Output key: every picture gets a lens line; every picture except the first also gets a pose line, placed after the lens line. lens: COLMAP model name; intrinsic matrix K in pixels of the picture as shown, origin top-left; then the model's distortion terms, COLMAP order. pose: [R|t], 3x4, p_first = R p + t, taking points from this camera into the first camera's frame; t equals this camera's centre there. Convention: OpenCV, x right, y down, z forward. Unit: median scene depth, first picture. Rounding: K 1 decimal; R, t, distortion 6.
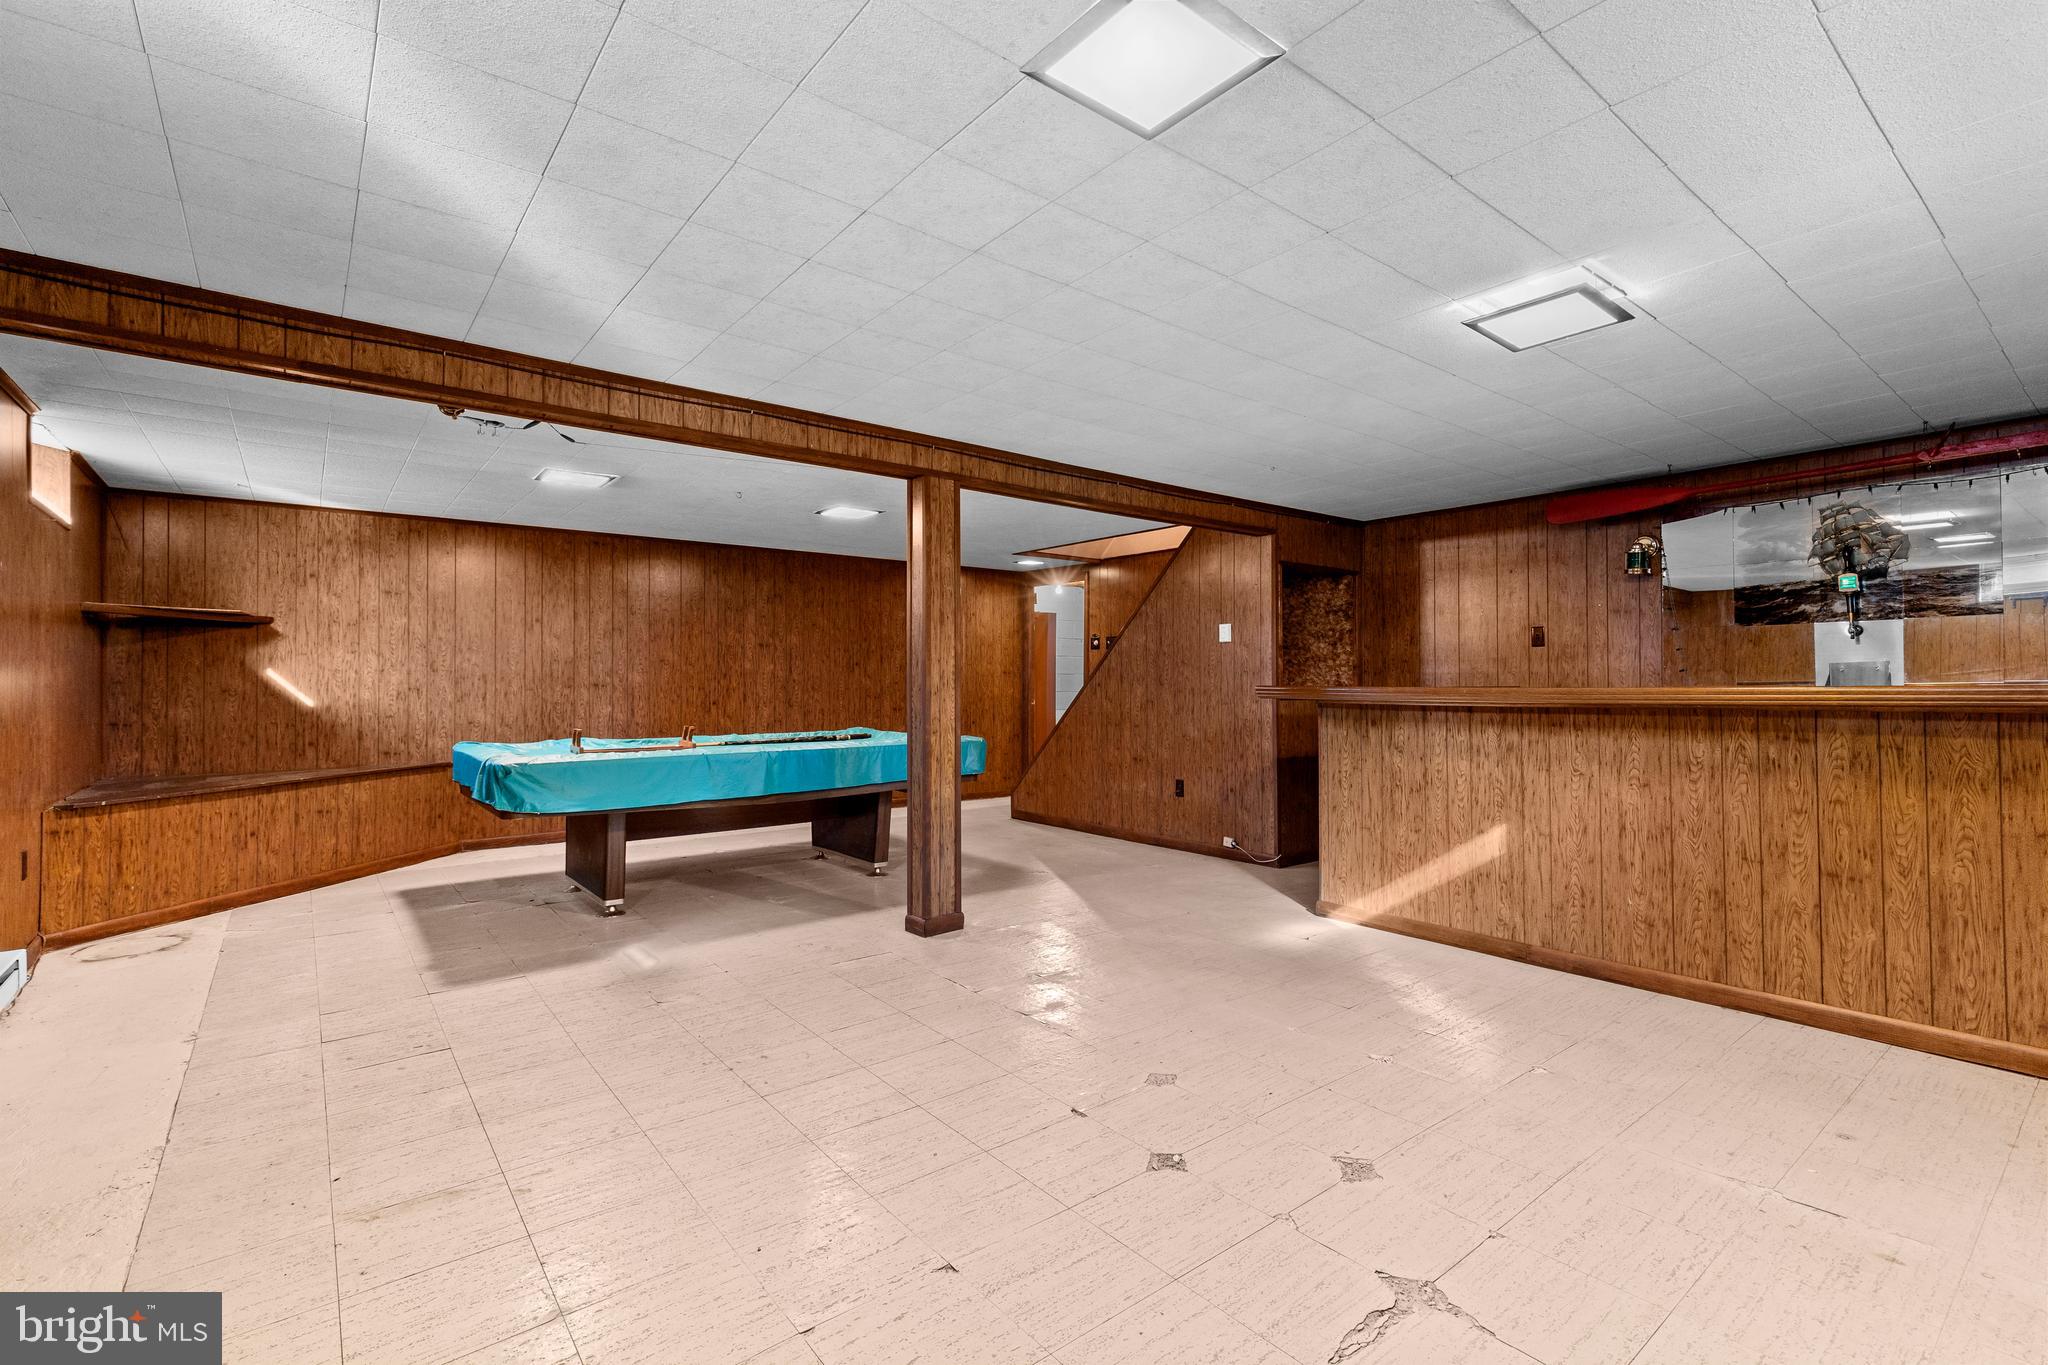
lens RADIAL K [[922.2, 0, 1030.9], [0, 922.2, 676.1], [0, 0, 1]] dist [0.005498, -0.000879]
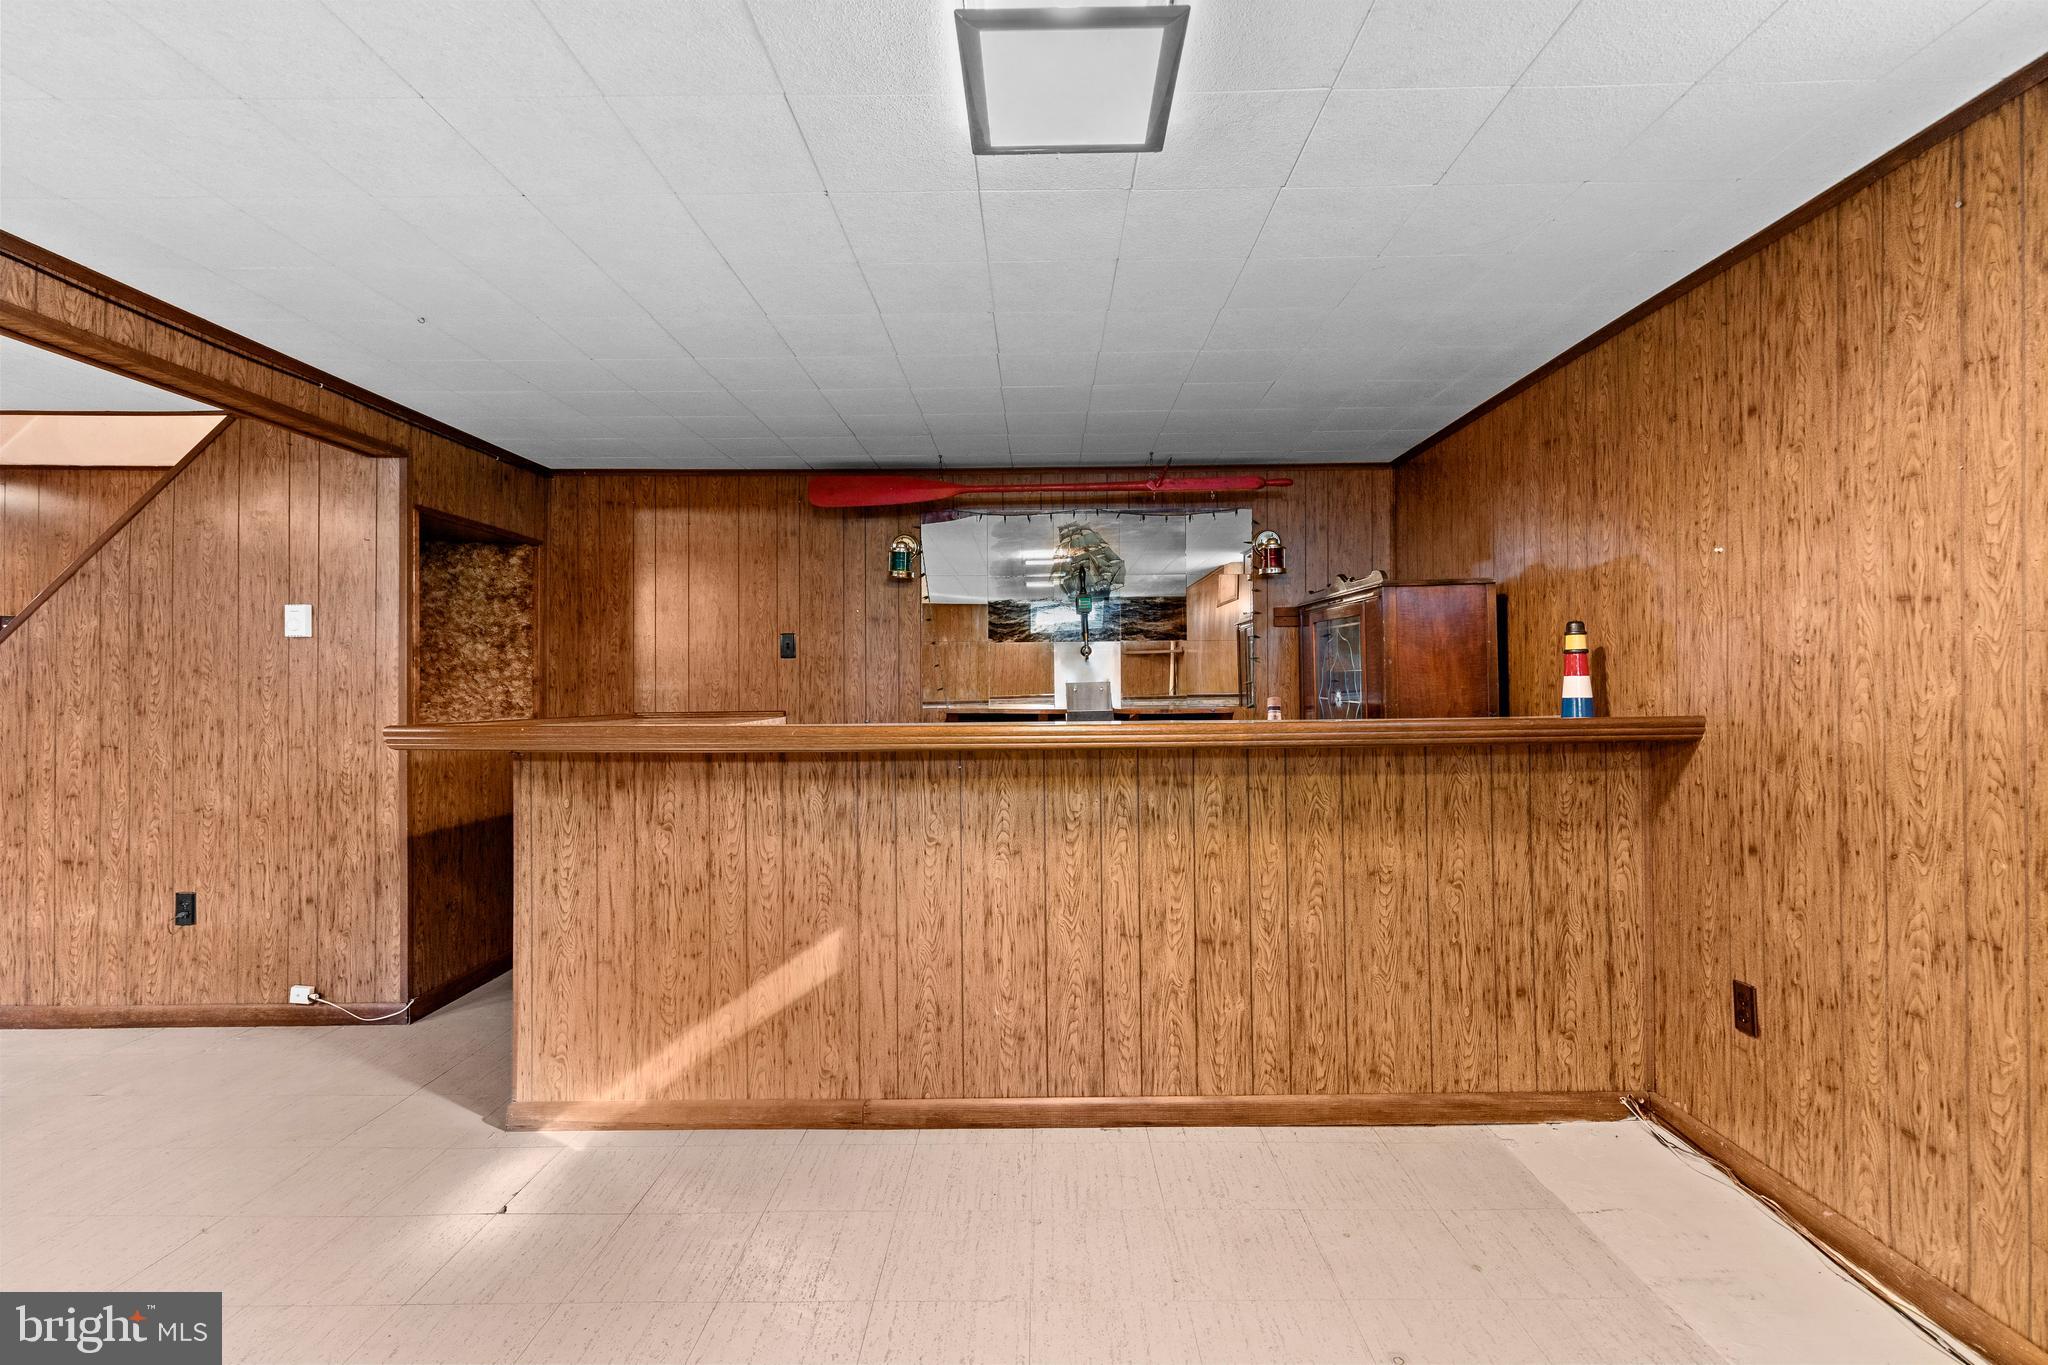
lens RADIAL K [[922.2, 0, 1038.3], [0, 922.2, 672.1], [0, 0, 1]] dist [0.005498, -0.000879]
pose [[0.622361, 0.008495, 0.782684, 0.071179], [-0.004252, 0.999963, -0.007472, -0.018471], [-0.782719, 0.001322, 0.622374, 0.416395]]
